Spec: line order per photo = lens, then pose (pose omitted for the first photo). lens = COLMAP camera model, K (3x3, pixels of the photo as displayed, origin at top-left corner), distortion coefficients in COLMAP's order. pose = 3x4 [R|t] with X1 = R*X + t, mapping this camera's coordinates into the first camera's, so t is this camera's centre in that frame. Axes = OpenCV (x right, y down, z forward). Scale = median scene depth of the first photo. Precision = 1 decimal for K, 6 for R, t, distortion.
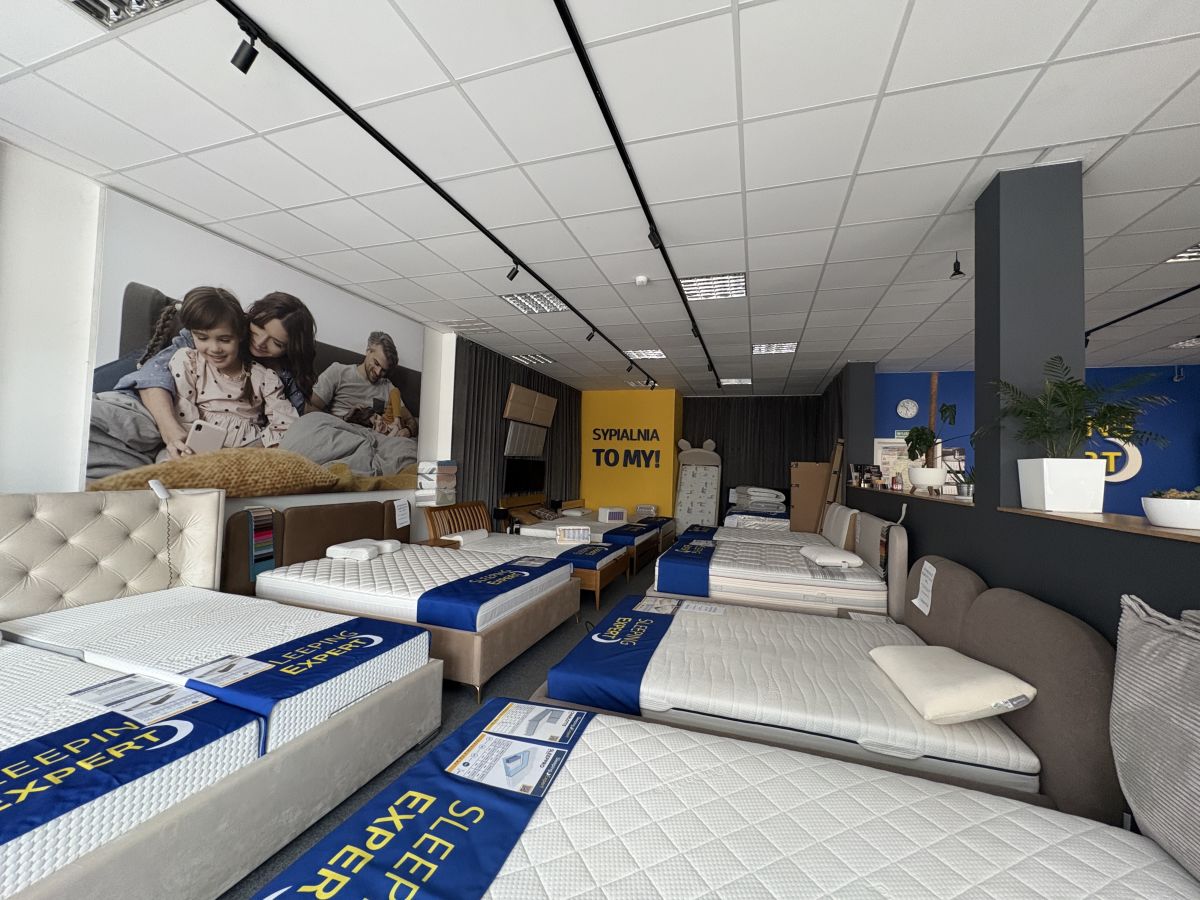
lens RADIAL K [[483.1, 0, 605.1], [0, 483.1, 447.6], [0, 0, 1]] dist [0.001094, -0.000222]
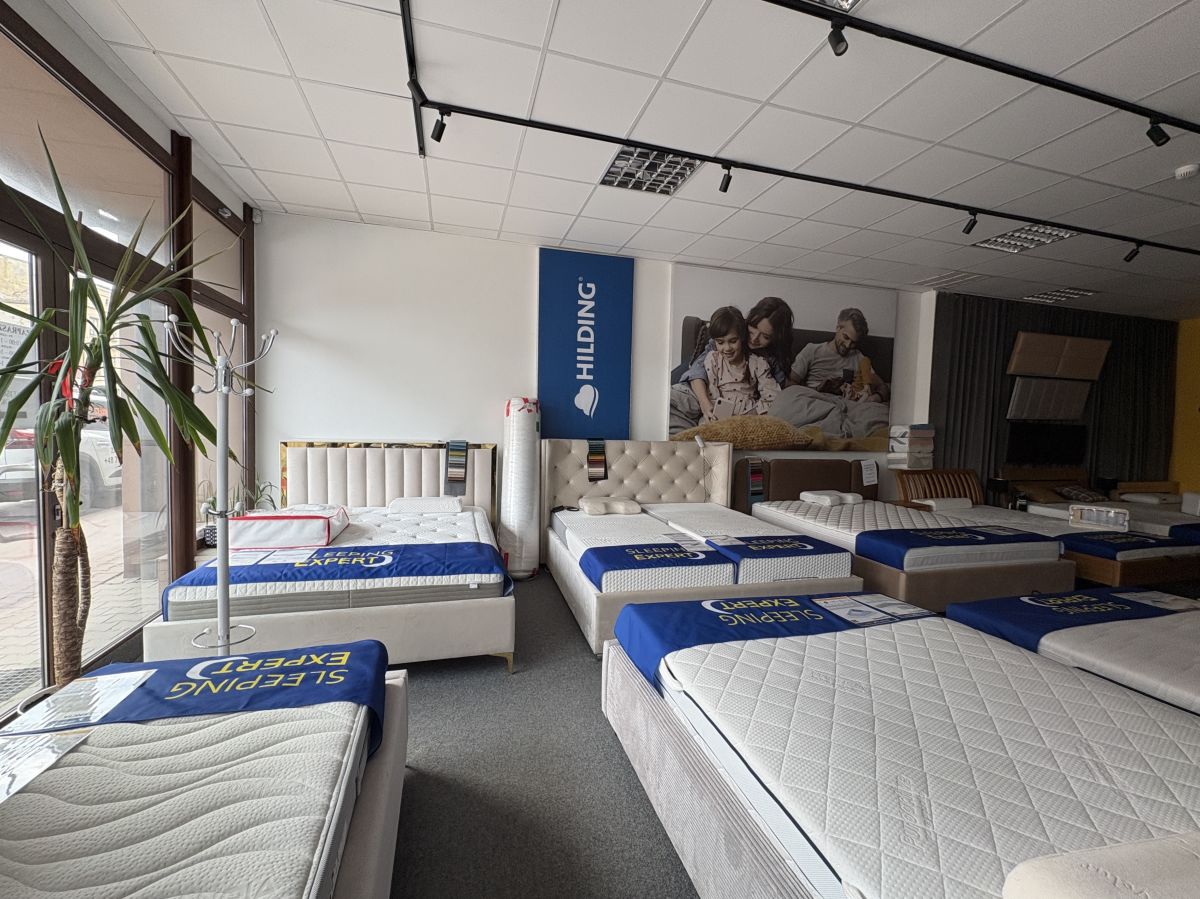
lens RADIAL K [[483.1, 0, 605.1], [0, 483.1, 447.1], [0, 0, 1]] dist [0.001094, -0.000222]
pose [[0.573601, 0.029748, -0.818595, 0.177413], [0.024053, 0.998298, 0.053133, 0.008381], [0.818782, -0.050167, 0.571909, -0.150893]]
